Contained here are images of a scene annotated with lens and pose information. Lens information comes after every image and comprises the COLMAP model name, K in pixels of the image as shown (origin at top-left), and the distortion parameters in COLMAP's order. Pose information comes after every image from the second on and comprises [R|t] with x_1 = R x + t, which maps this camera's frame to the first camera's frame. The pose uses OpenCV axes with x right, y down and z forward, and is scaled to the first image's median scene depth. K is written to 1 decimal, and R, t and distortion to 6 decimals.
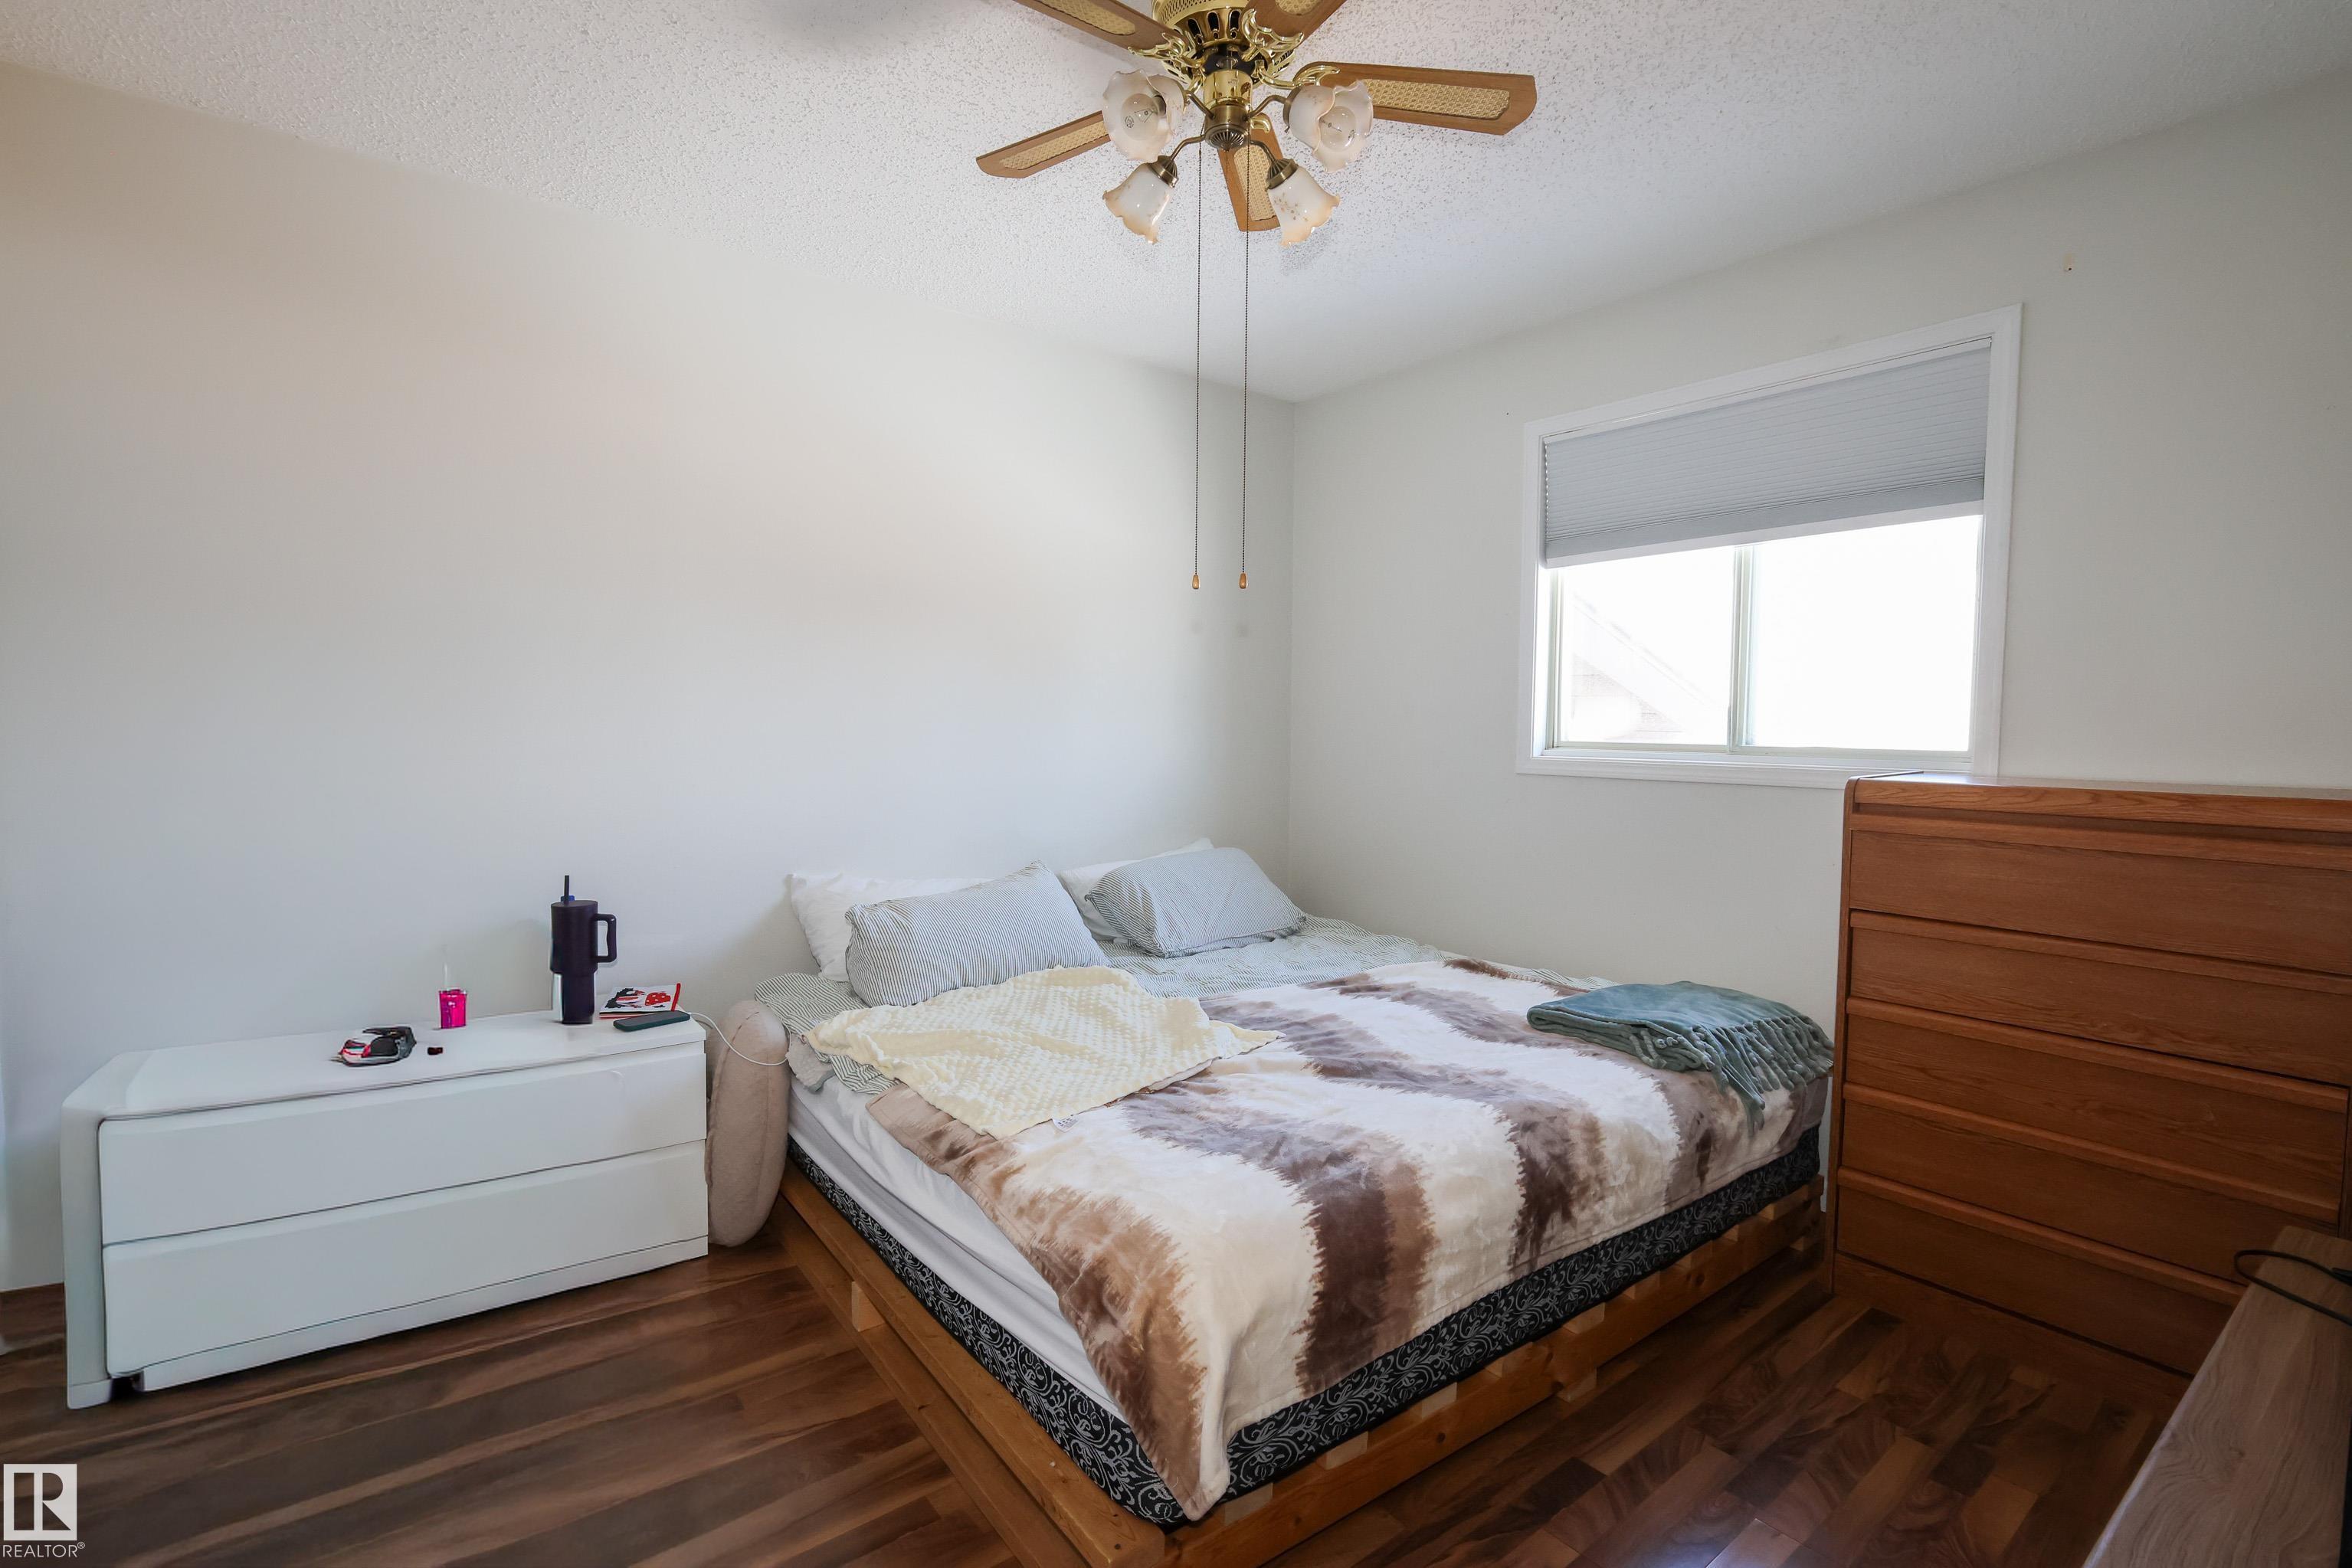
lens RADIAL K [[1103.2, 0, 1174.4], [0, 1103.2, 779.2], [0, 0, 1]] dist [0.001196, 0.001418]
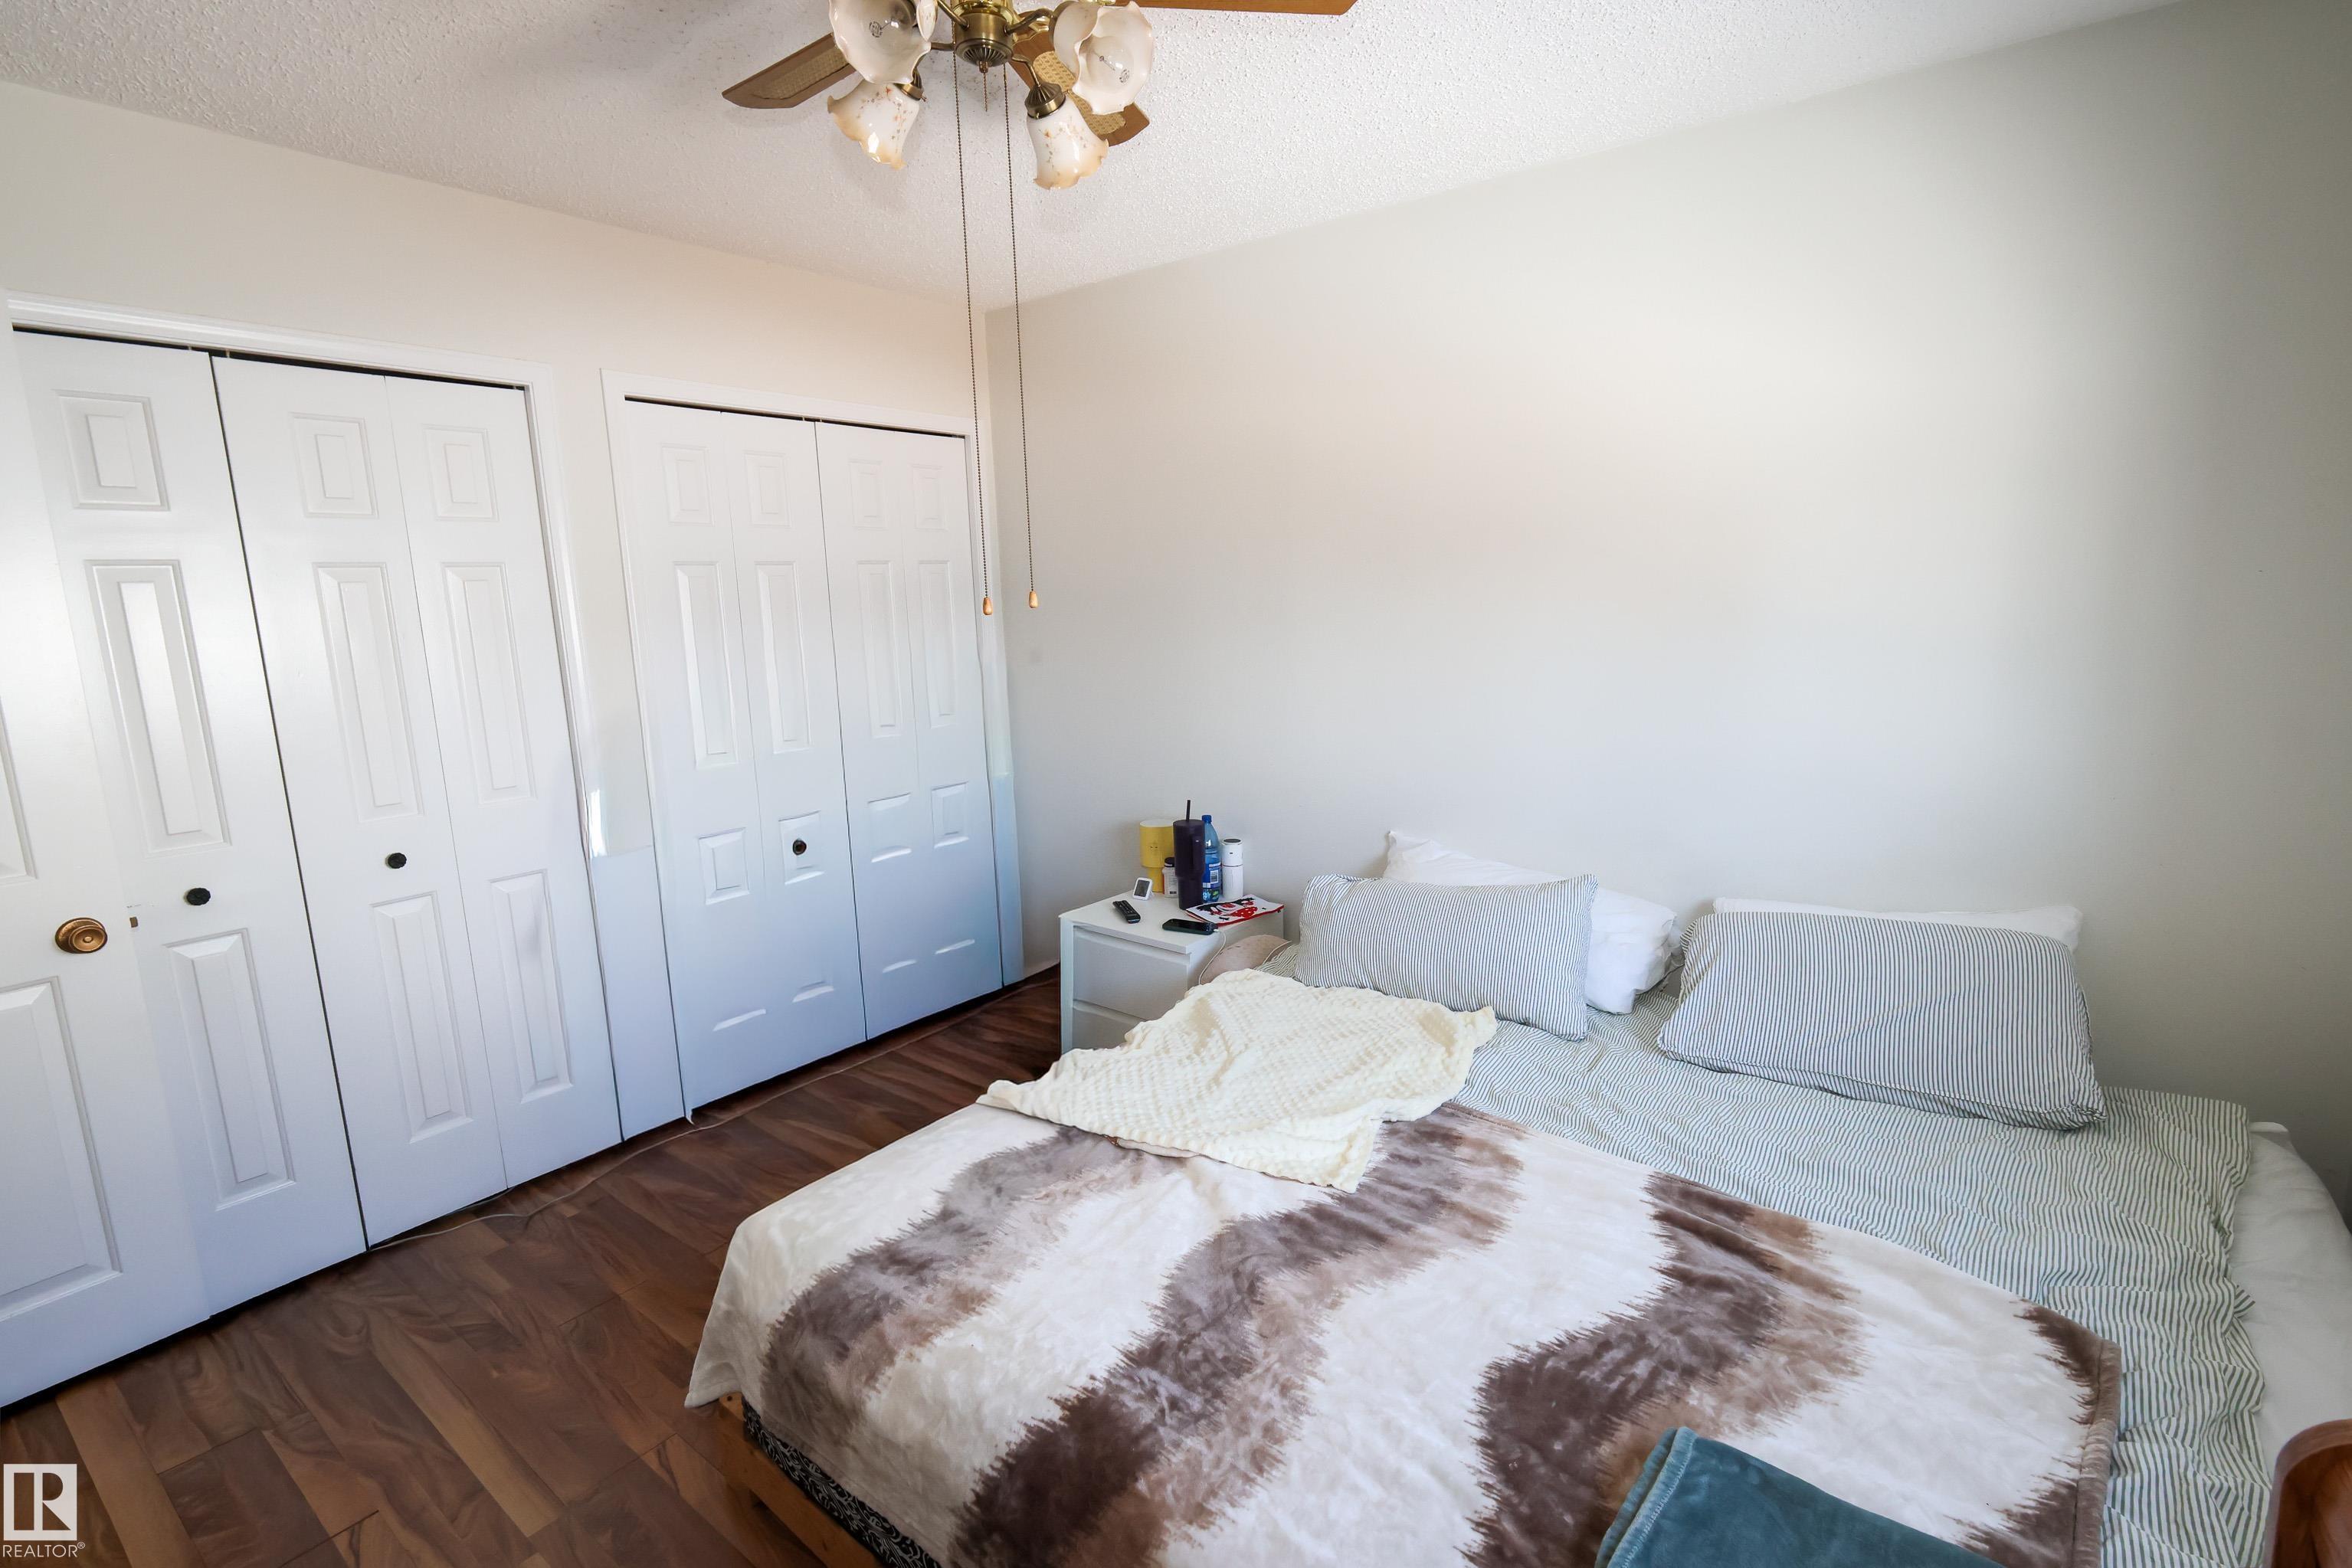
lens RADIAL K [[1103.2, 0, 1174.4], [0, 1103.2, 779.2], [0, 0, 1]] dist [0.001196, 0.001418]
pose [[0.244984, 0.134293, -0.960181, 0.682511], [-0.033721, 0.990942, 0.129991, -0.102002], [0.968941, 0.000533, 0.247293, 0.718119]]
